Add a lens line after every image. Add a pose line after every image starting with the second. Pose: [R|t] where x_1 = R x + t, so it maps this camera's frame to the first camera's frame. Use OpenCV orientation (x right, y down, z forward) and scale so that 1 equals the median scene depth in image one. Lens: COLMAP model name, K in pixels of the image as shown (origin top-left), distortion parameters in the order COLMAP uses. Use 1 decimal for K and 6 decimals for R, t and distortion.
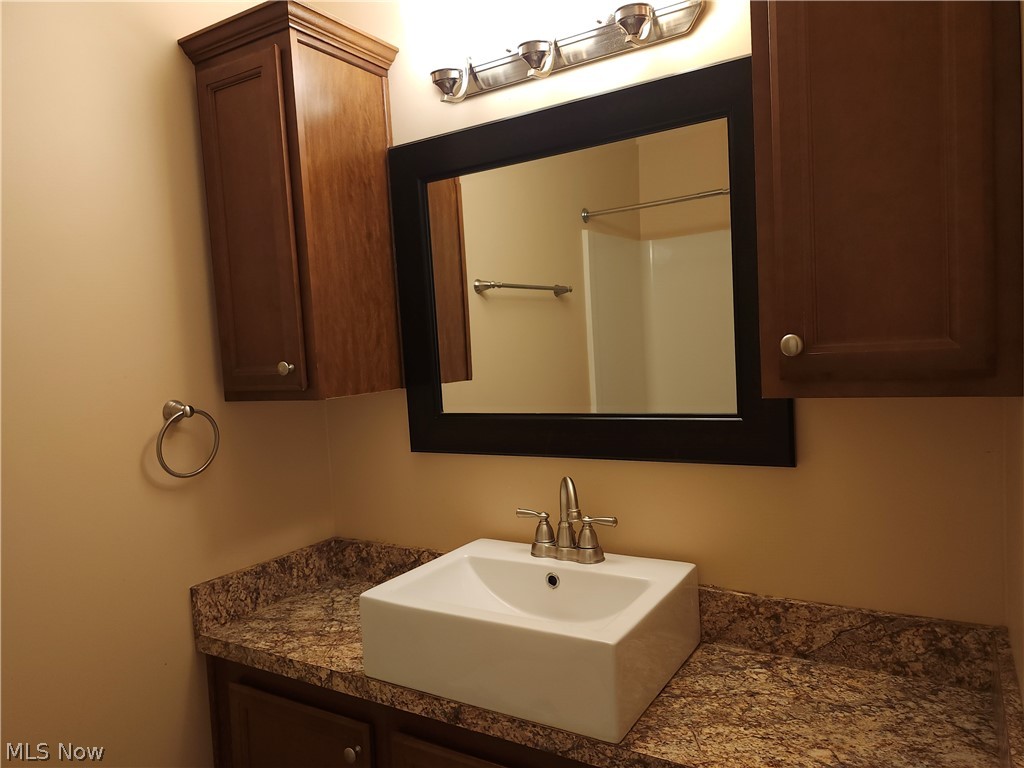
lens RADIAL K [[708.5, 0, 512.0], [0, 708.5, 384.0], [0, 0, 1]] dist [0.061087, -0.078296]
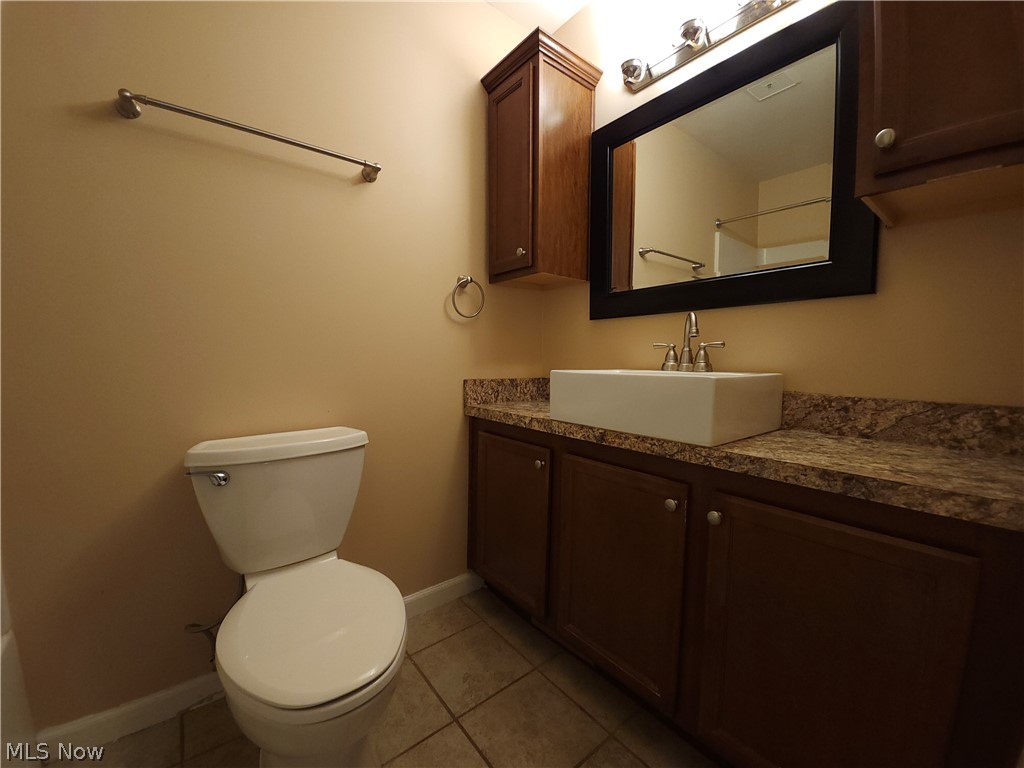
lens RADIAL K [[404.9, 0, 520.1], [0, 404.9, 388.4], [0, 0, 1]] dist [-0.000613, -0.010557]
pose [[0.942434, 0.085146, -0.323369, 0.027789], [-0.078973, 0.996357, 0.032192, 0.287164], [0.324932, -0.004801, 0.945725, 0.069371]]
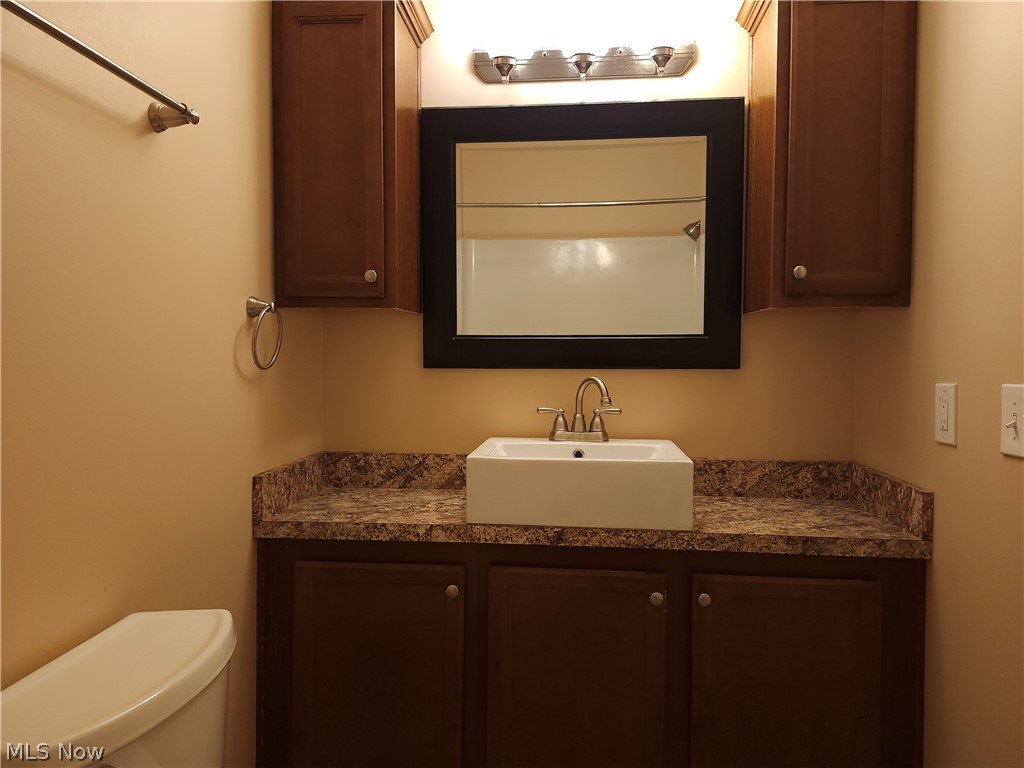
lens RADIAL K [[695.5, 0, 516.7], [0, 695.5, 372.0], [0, 0, 1]] dist [0.096204, -0.102377]
pose [[0.892209, 0.049243, 0.448930, -0.630757], [-0.026760, 0.998056, -0.056294, 0.196715], [-0.450829, 0.038213, 0.891792, -0.111866]]
